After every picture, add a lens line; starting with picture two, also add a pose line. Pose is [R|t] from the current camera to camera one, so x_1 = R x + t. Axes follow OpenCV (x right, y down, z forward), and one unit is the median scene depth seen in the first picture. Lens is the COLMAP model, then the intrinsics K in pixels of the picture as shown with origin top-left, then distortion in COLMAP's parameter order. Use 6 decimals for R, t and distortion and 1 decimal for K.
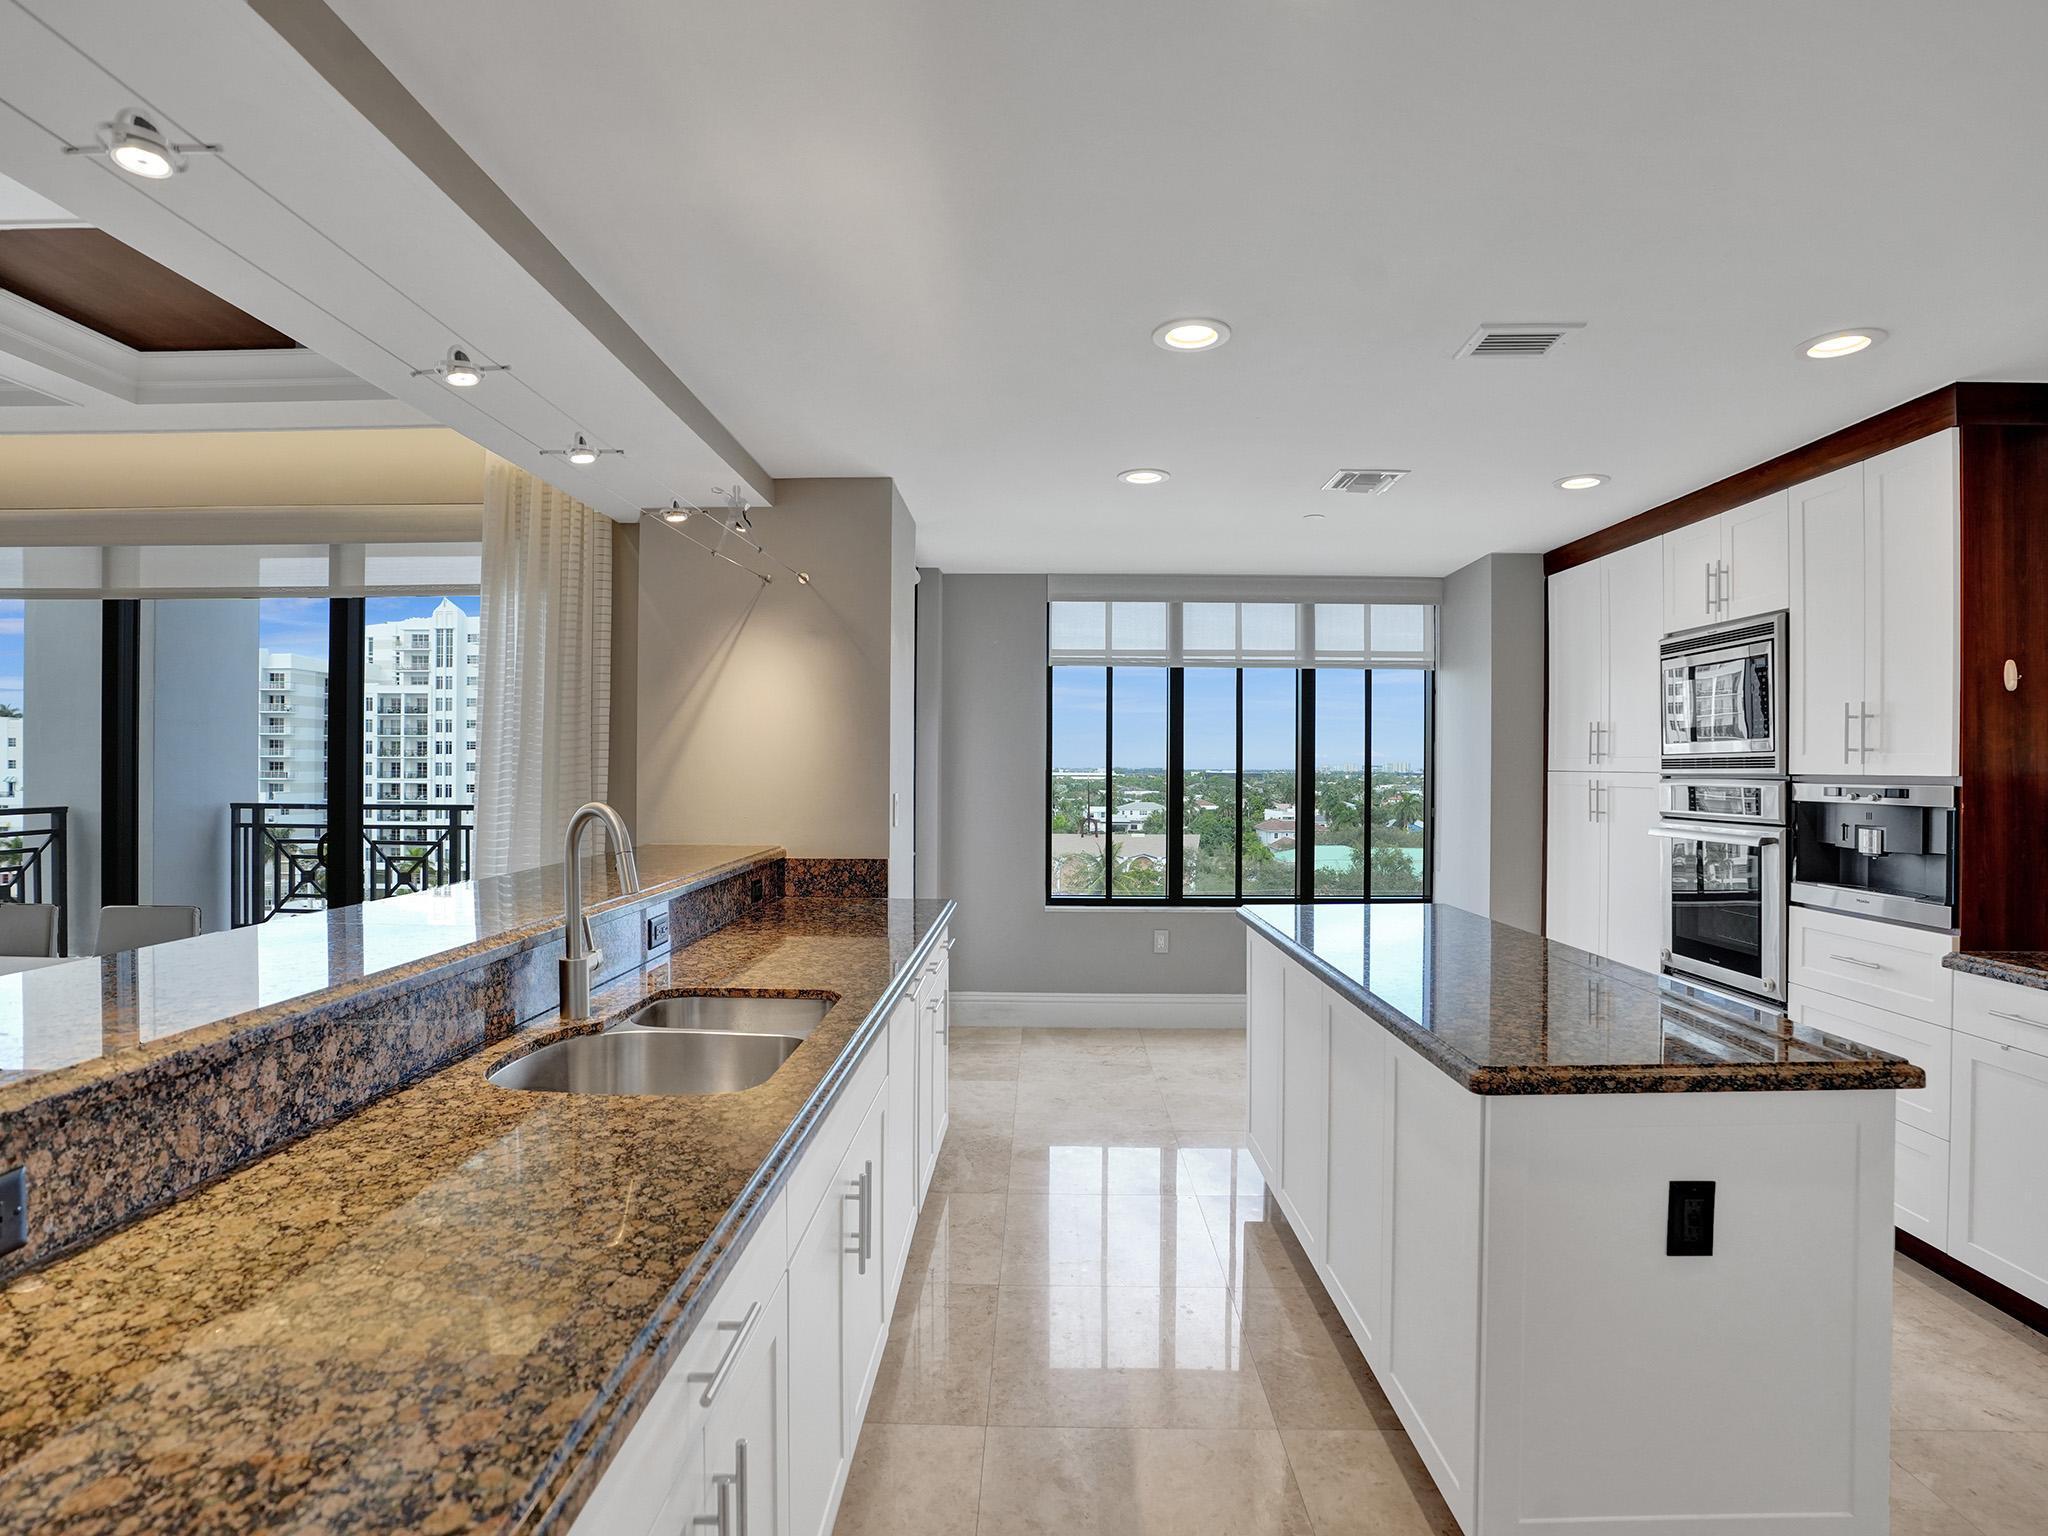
lens RADIAL K [[1052.3, 0, 1020.4], [0, 1052.3, 766.0], [0, 0, 1]] dist [-0.074427, 0.031631]
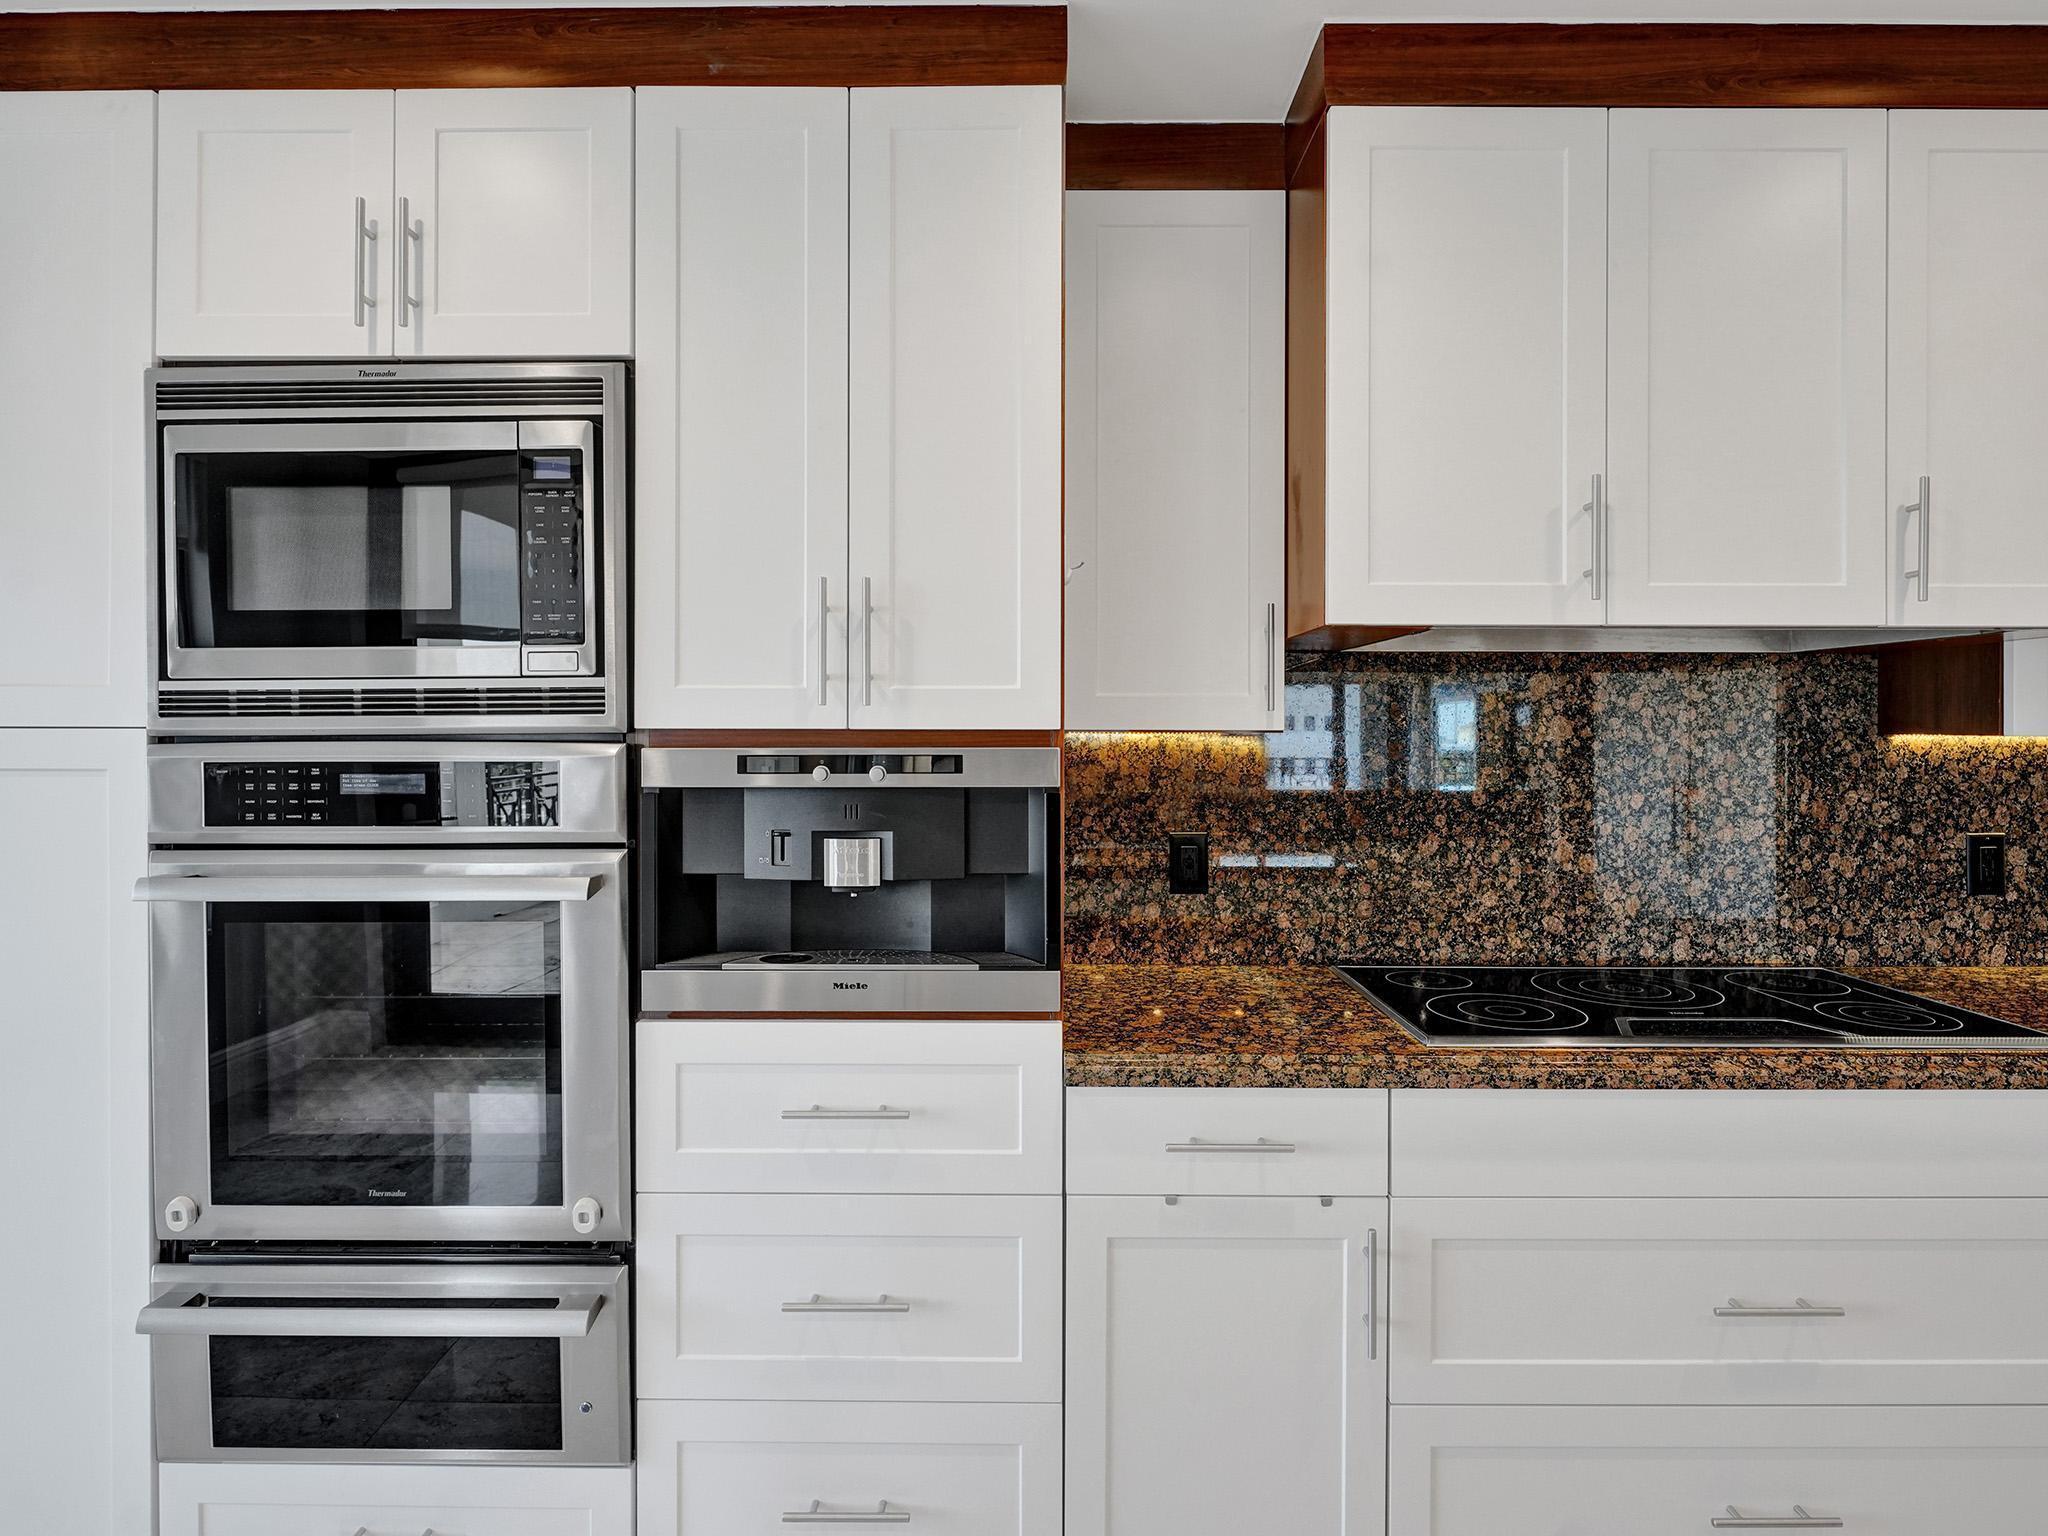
lens RADIAL K [[1110.4, 0, 1023.5], [0, 1110.4, 737.3], [0, 0, 1]] dist [-0.001070, 0.000032]
pose [[-0.013464, -0.001536, 0.999908, 0.234878], [-0.000441, 0.999999, 0.001530, 0.010048], [-0.999909, -0.000421, -0.013464, 0.738342]]
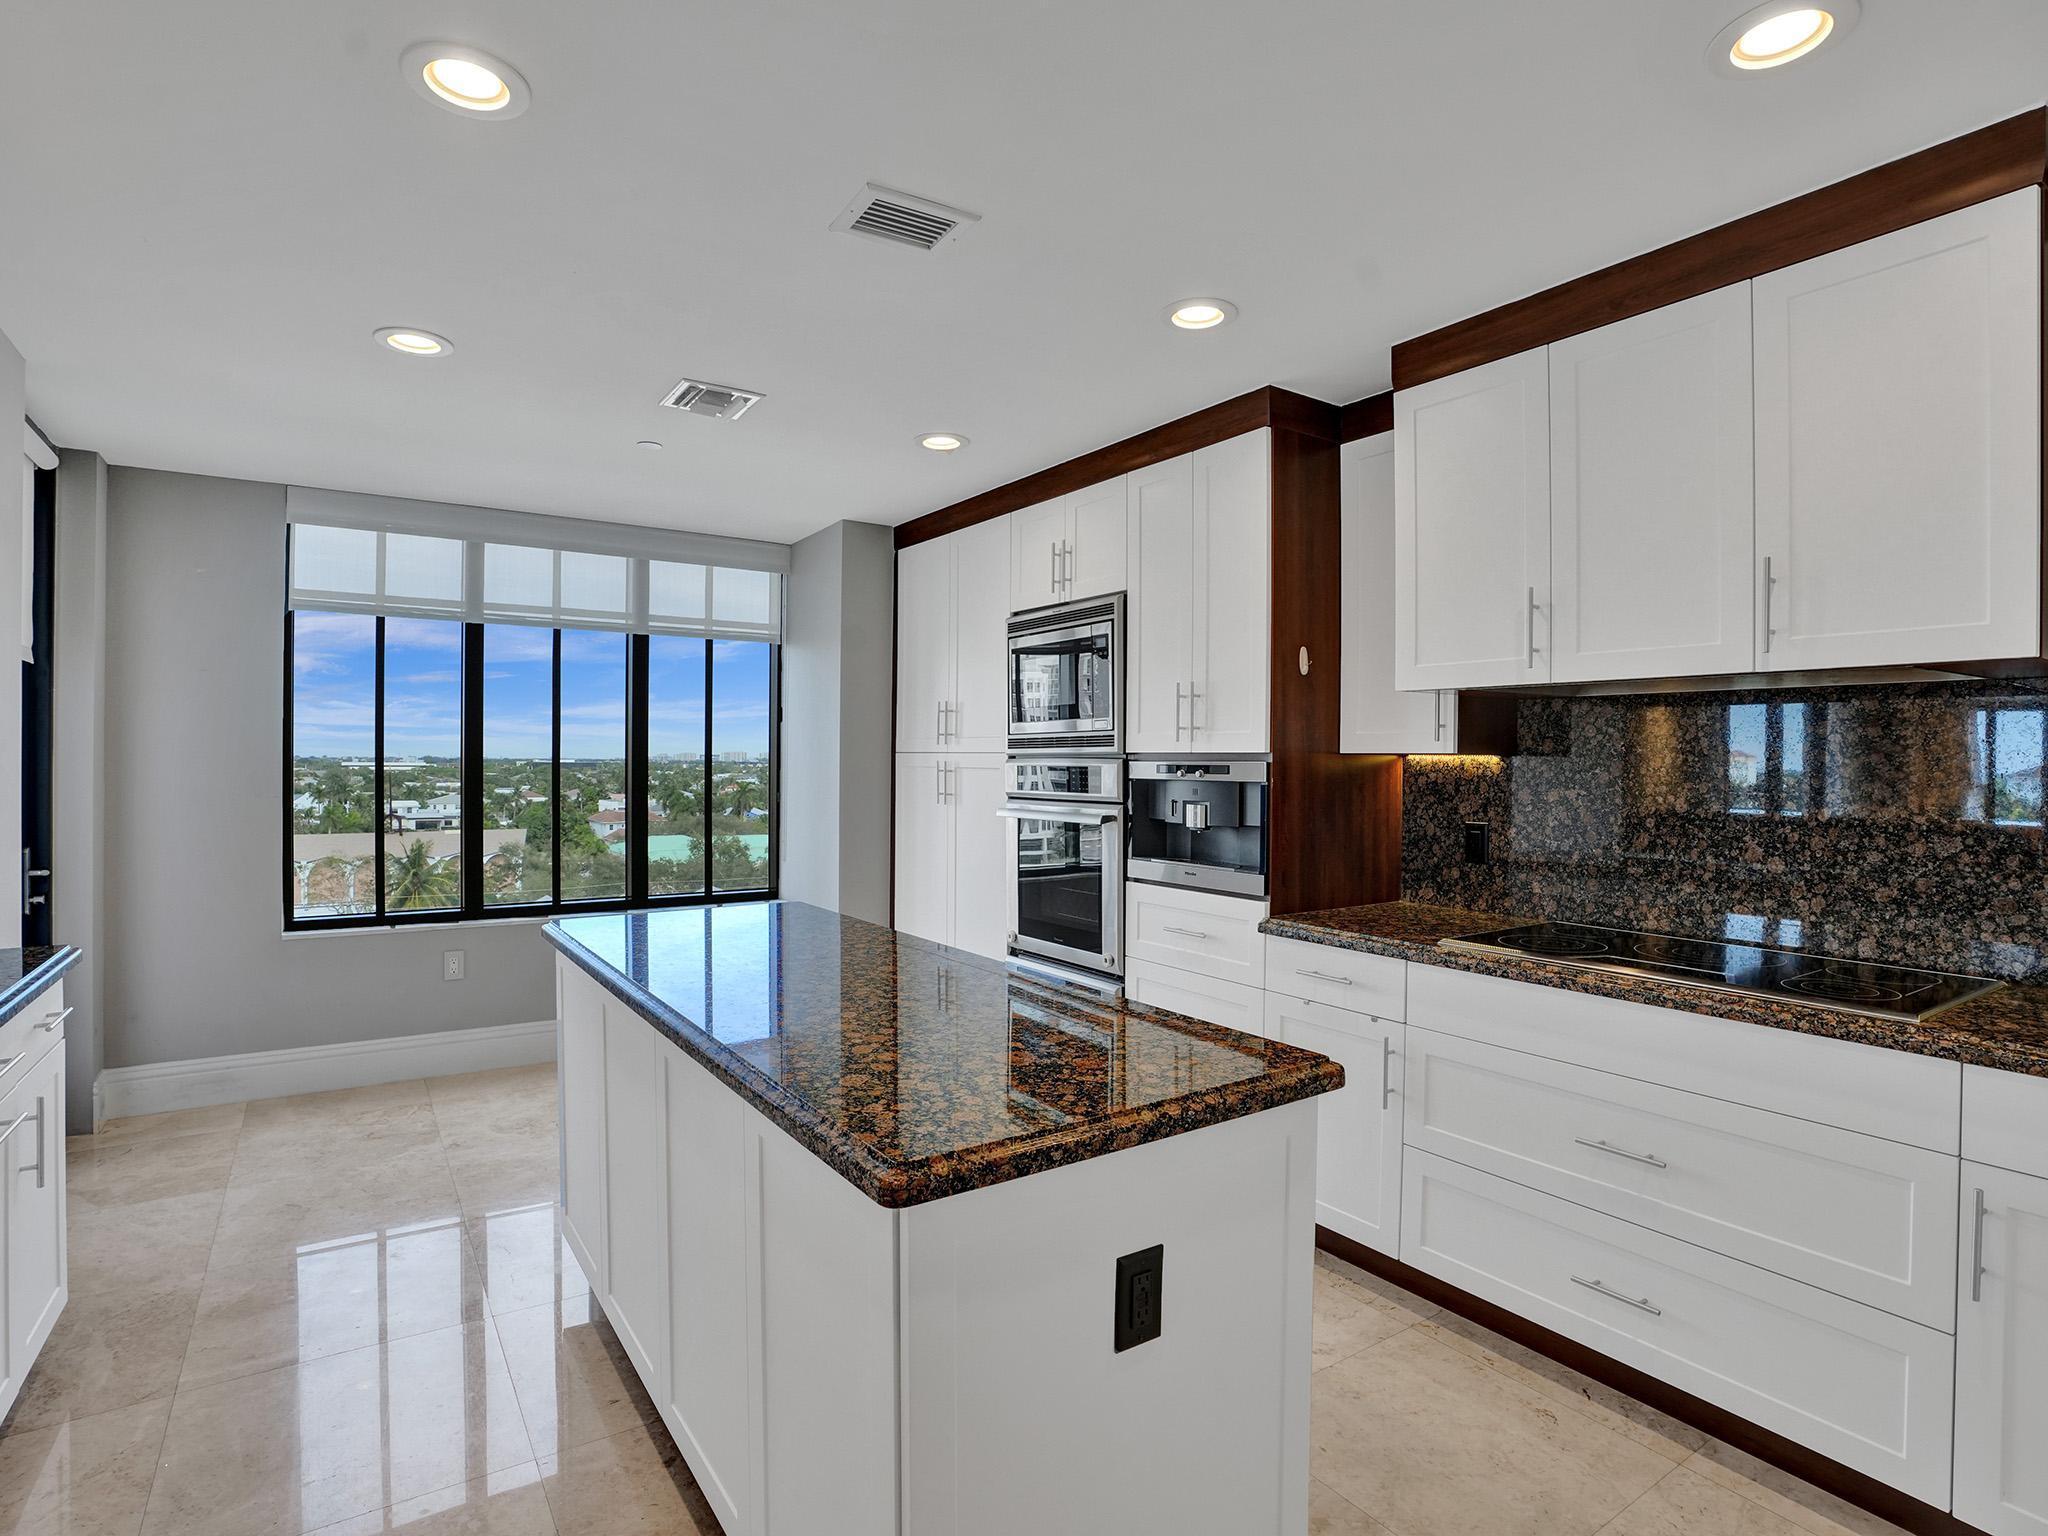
lens RADIAL K [[1052.3, 0, 1020.4], [0, 1052.3, 766.0], [0, 0, 1]] dist [-0.074427, 0.031631]
pose [[0.817344, -0.001704, 0.576147, 0.054561], [-0.004053, 0.999954, 0.008708, 0.011292], [-0.576135, -0.009452, 0.817300, 0.177089]]
